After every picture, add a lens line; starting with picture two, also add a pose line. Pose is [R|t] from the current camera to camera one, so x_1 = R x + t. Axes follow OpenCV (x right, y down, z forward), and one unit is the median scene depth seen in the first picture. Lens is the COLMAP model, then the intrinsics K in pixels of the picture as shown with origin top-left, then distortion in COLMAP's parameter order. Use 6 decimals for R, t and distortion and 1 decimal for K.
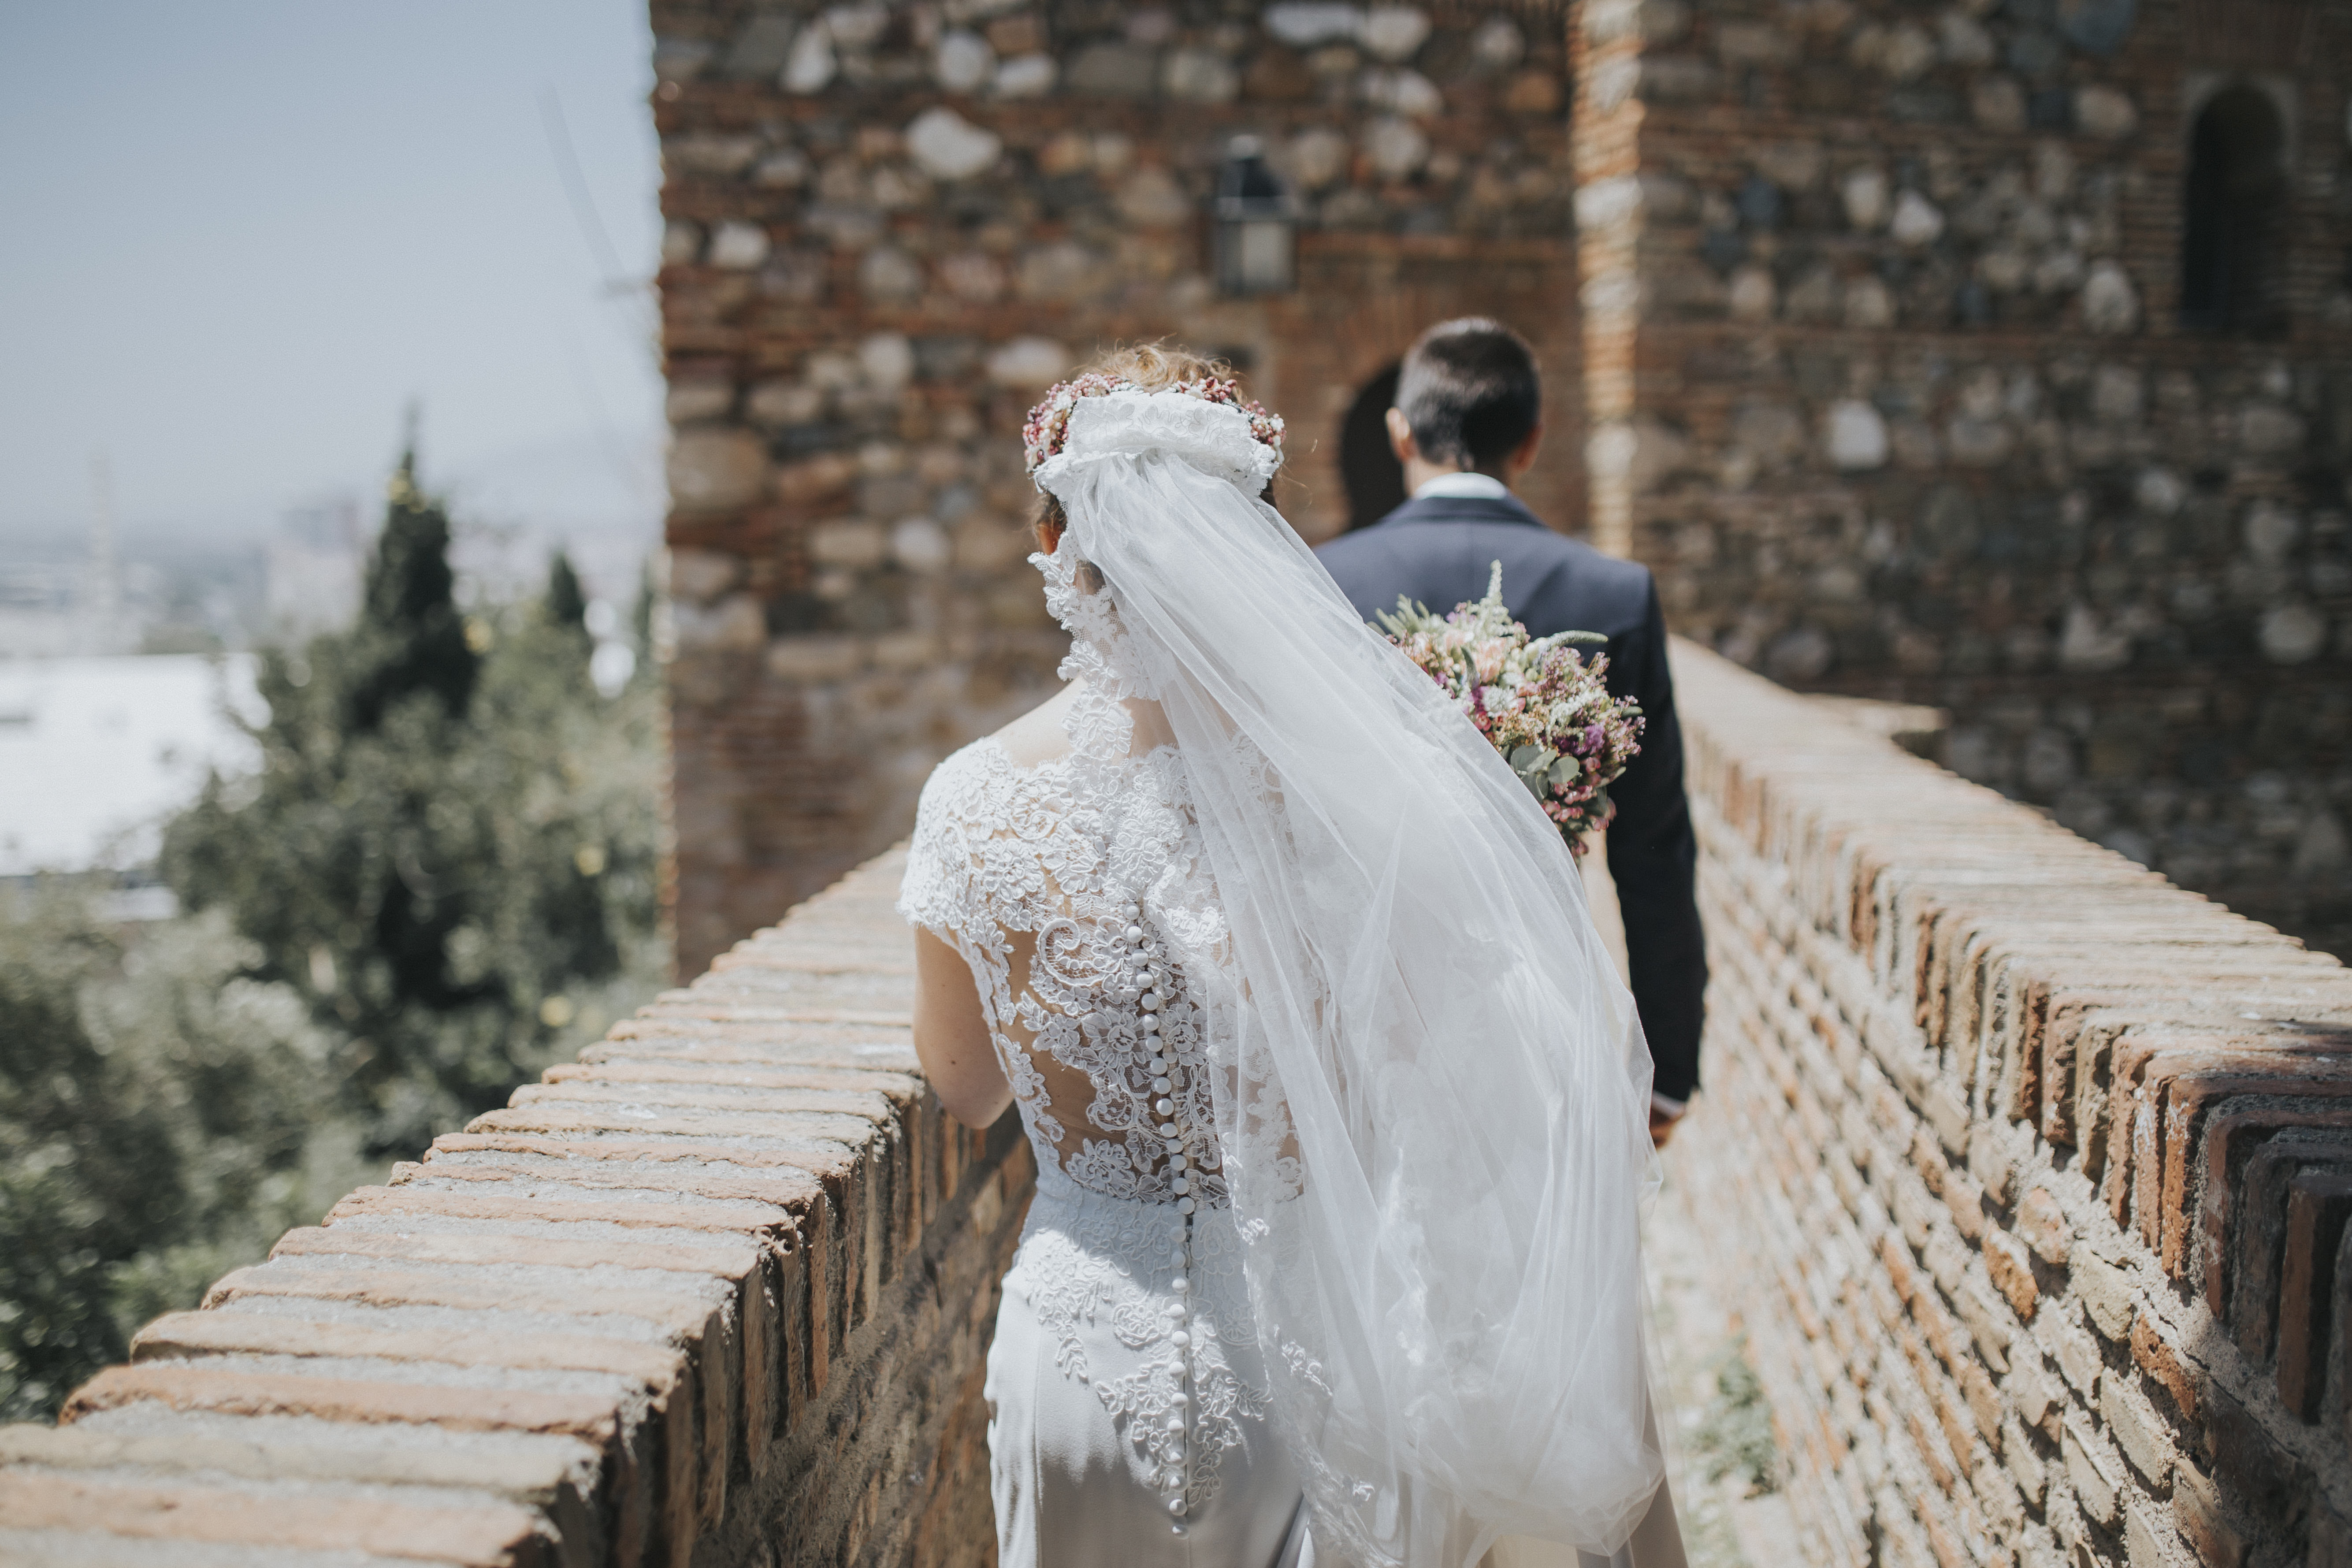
lens RADIAL K [[2315.0, 0, 1176.3], [0, 2315.0, 785.4], [0, 0, 1]] dist [0.001714, 0.000000]
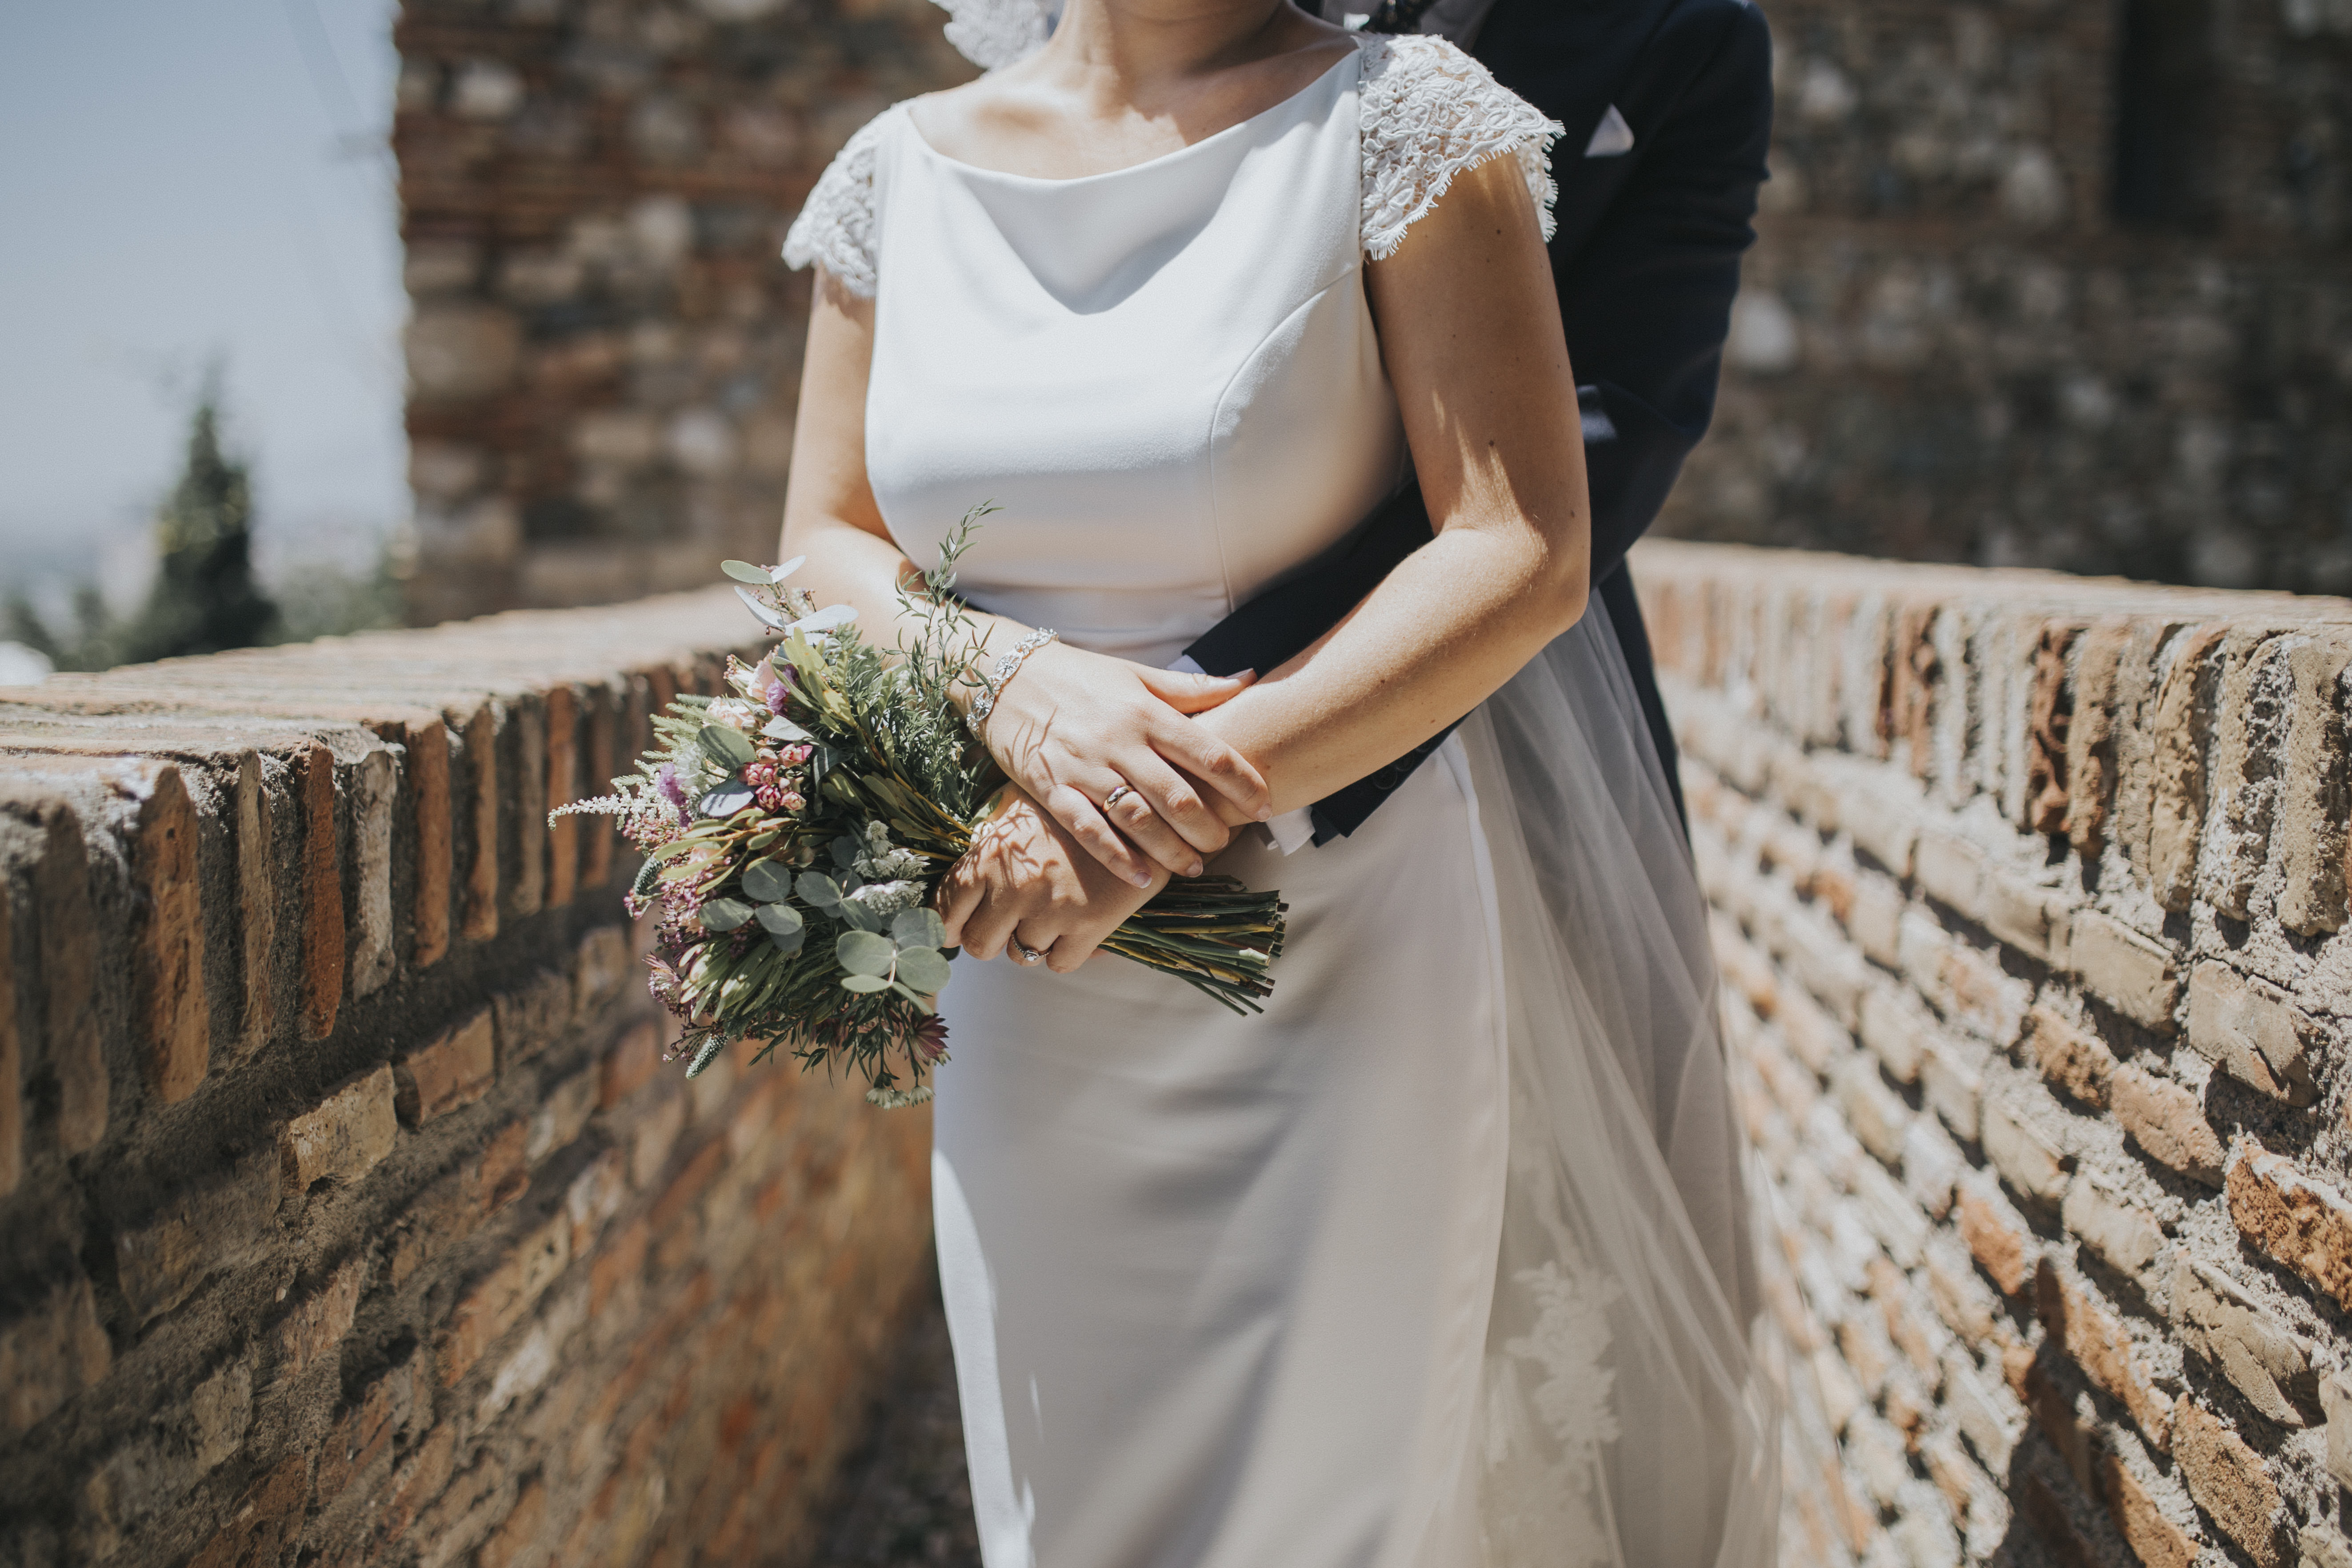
lens RADIAL K [[2315.0, 0, 1177.4], [0, 2315.0, 789.1], [0, 0, 1]] dist [0.001714, 0.000000]
pose [[0.998482, -0.000790, 0.055076, 0.019967], [0.000840, 0.999999, -0.000885, 0.027724], [-0.055075, 0.000930, 0.998482, 0.123237]]
